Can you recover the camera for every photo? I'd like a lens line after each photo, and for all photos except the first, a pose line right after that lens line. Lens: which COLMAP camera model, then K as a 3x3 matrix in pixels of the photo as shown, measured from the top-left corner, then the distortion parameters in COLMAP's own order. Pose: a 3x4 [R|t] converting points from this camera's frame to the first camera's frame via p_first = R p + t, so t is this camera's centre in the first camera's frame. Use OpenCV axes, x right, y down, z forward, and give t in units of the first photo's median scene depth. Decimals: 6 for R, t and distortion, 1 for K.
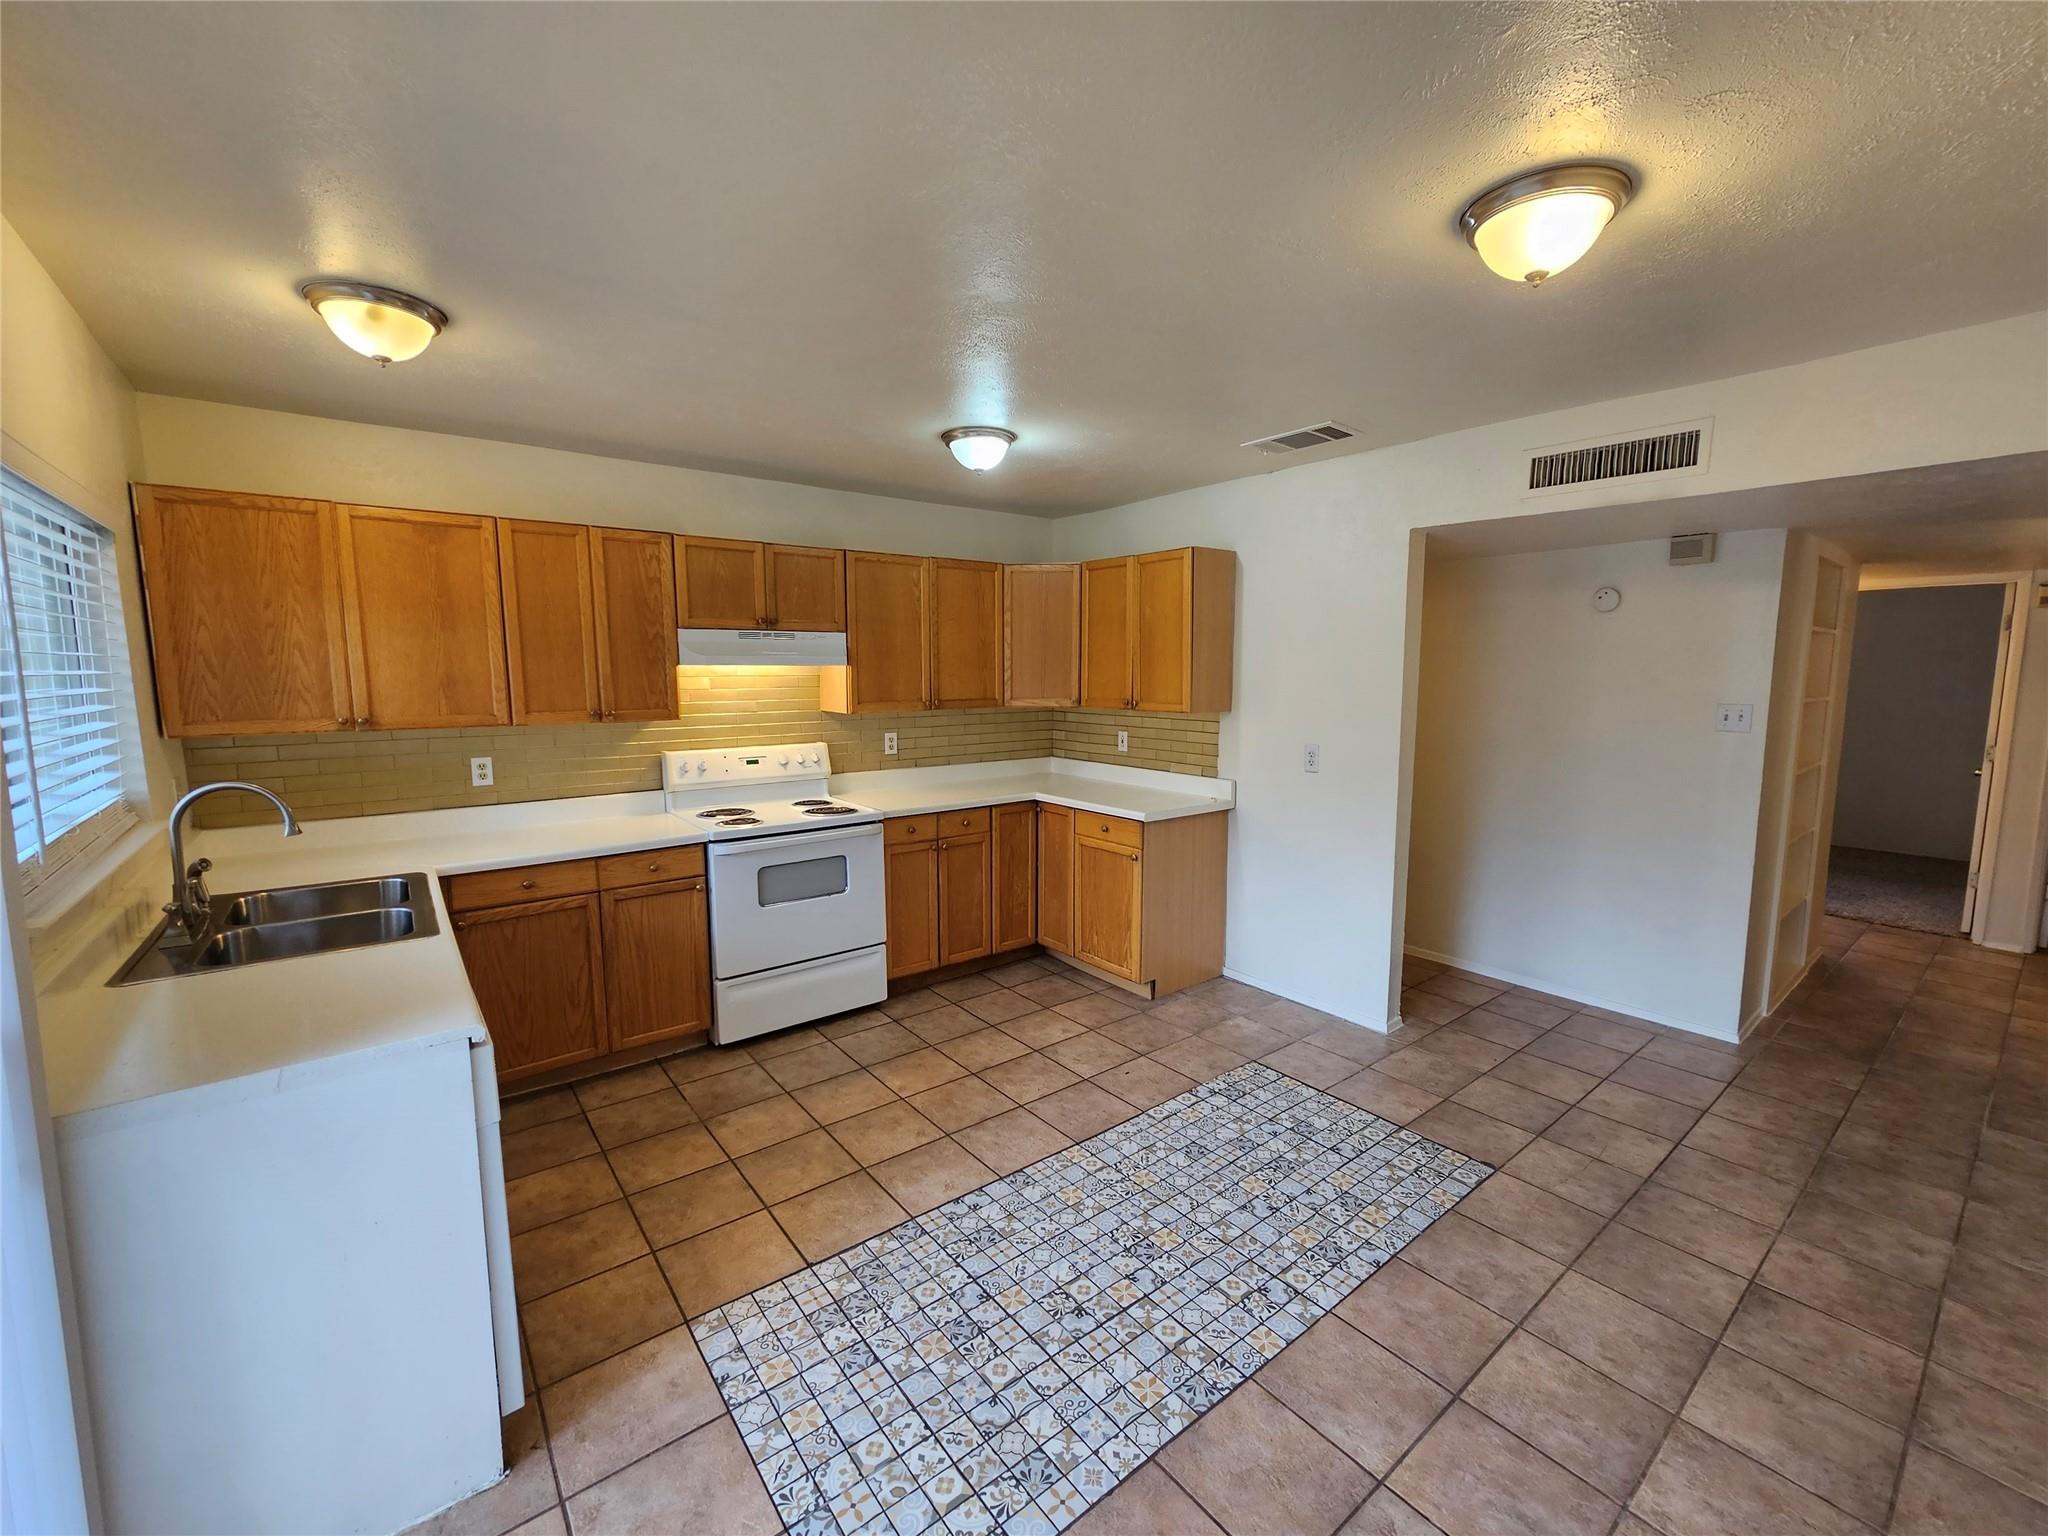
lens RADIAL K [[833.7, 0, 1036.2], [0, 833.7, 768.7], [0, 0, 1]] dist [-0.002423, 0.000372]
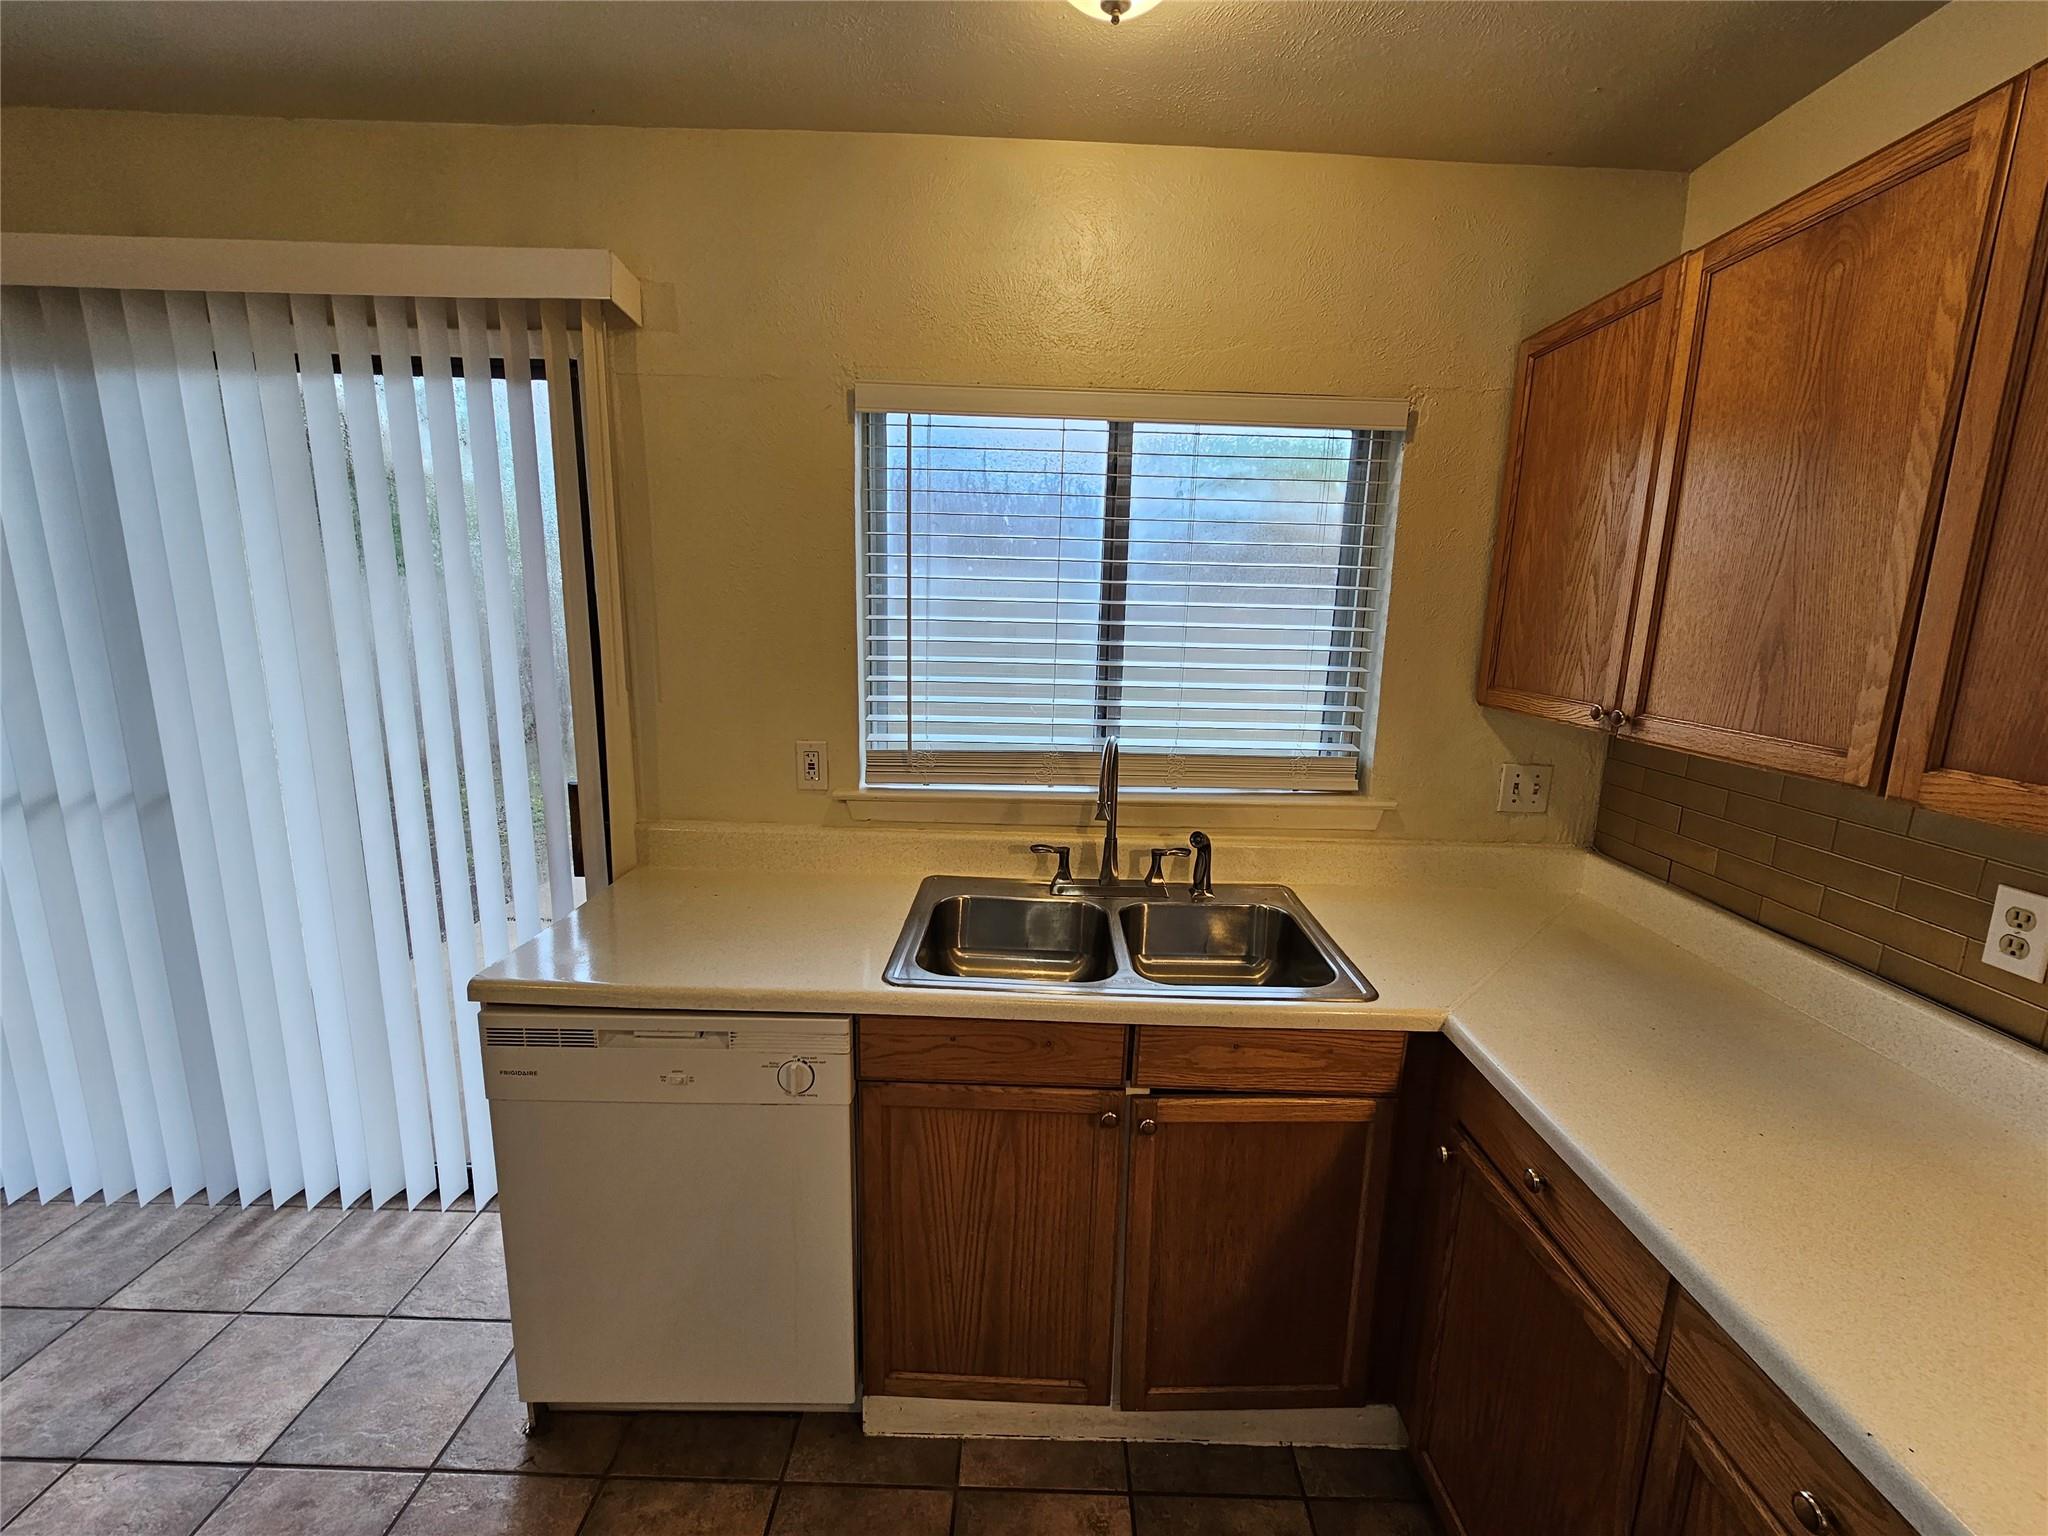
lens RADIAL K [[833.7, 0, 1035.2], [0, 833.7, 763.2], [0, 0, 1]] dist [-0.002423, 0.000372]
pose [[-0.618721, 0.133007, -0.774270, -0.175837], [-0.121047, 0.957654, 0.261239, -0.101483], [0.776229, 0.255358, -0.576421, 0.875409]]
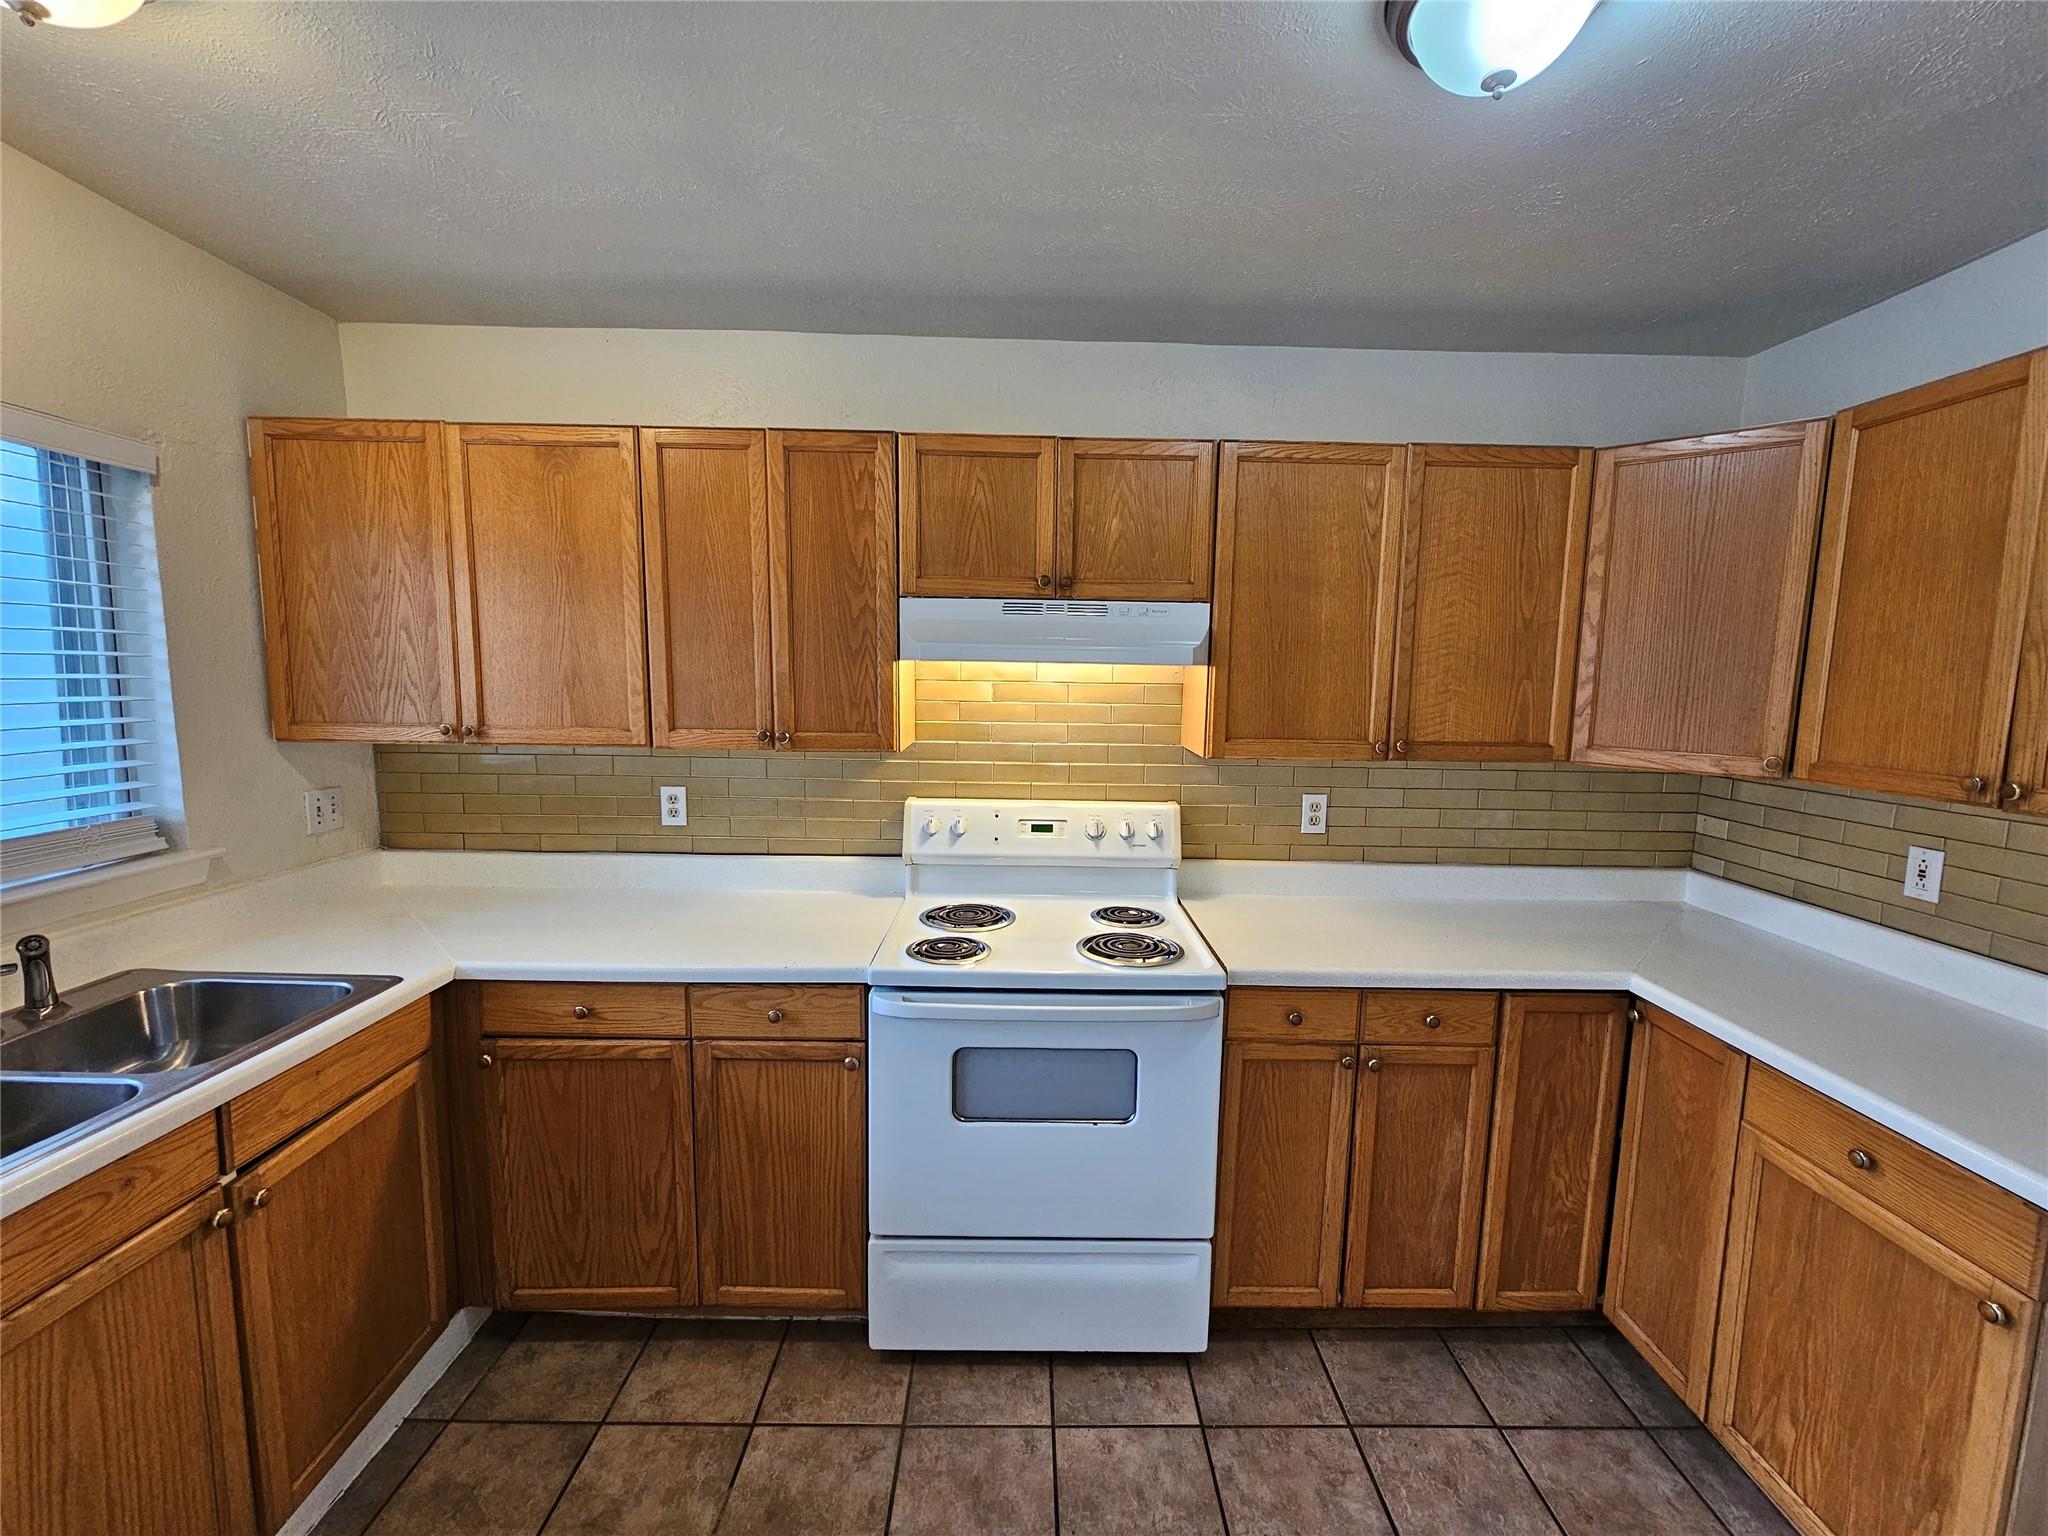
lens RADIAL K [[833.7, 0, 1035.5], [0, 833.7, 764.2], [0, 0, 1]] dist [-0.002423, 0.000372]
pose [[0.793374, 0.082366, -0.603136, 0.007575], [-0.092422, 0.995616, 0.014392, -0.071864], [0.601678, 0.044325, 0.797508, 0.620729]]
